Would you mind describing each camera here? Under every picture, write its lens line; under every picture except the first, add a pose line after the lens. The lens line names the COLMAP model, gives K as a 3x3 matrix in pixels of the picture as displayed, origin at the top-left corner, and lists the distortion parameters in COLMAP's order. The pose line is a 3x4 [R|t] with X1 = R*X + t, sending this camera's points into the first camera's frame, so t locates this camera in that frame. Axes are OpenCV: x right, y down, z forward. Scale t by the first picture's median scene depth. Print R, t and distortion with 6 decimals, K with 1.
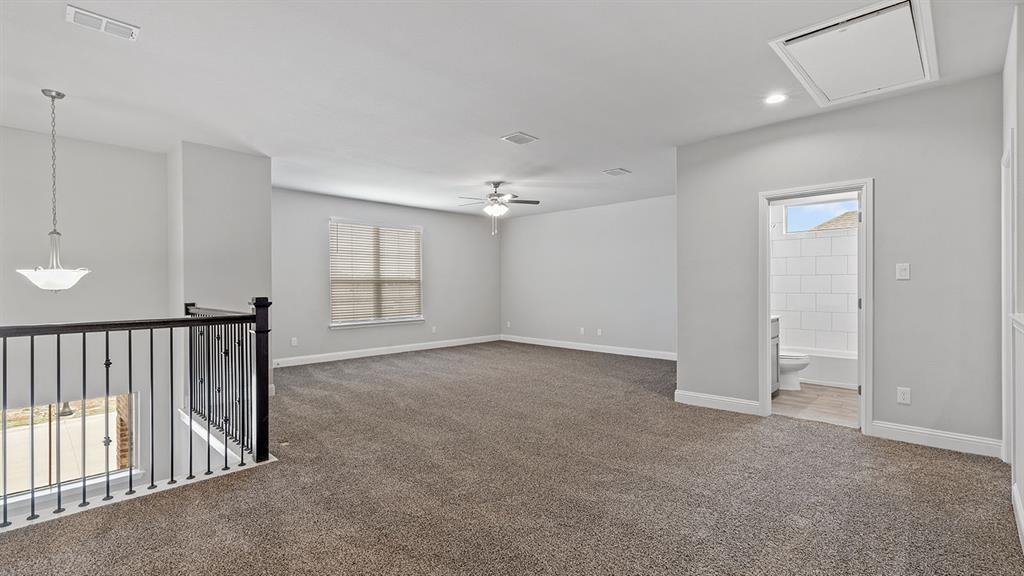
lens RADIAL K [[461.0, 0, 514.6], [0, 461.0, 287.3], [0, 0, 1]] dist [-0.000144, 0.000284]
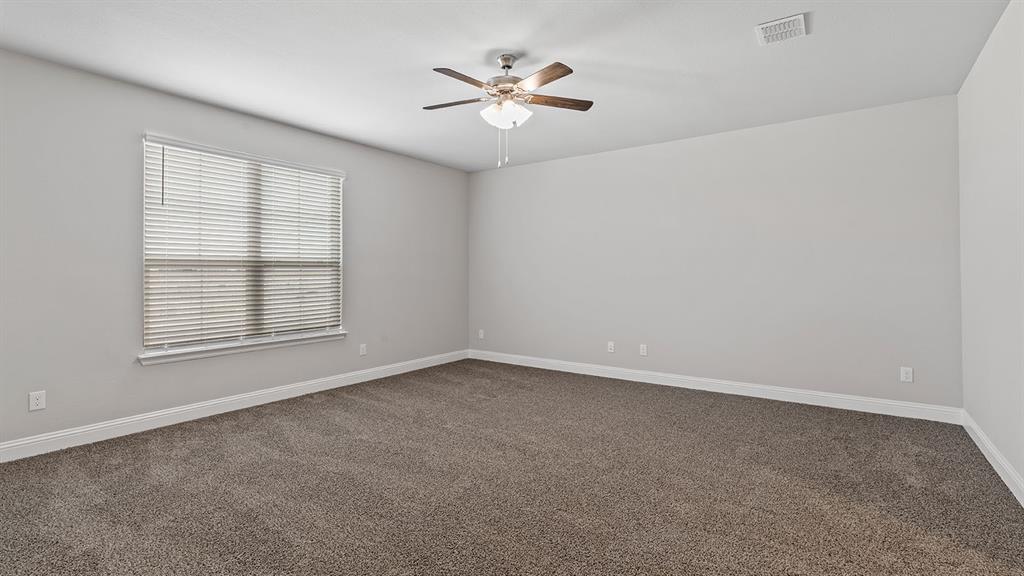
lens RADIAL K [[461.0, 0, 490.4], [0, 461.0, 258.2], [0, 0, 1]] dist [-0.000144, 0.000284]
pose [[0.992589, 0.007074, 0.121314, -0.094182], [-0.002971, 0.999418, -0.033970, -0.001772], [-0.121484, 0.033357, 0.992033, 0.442558]]
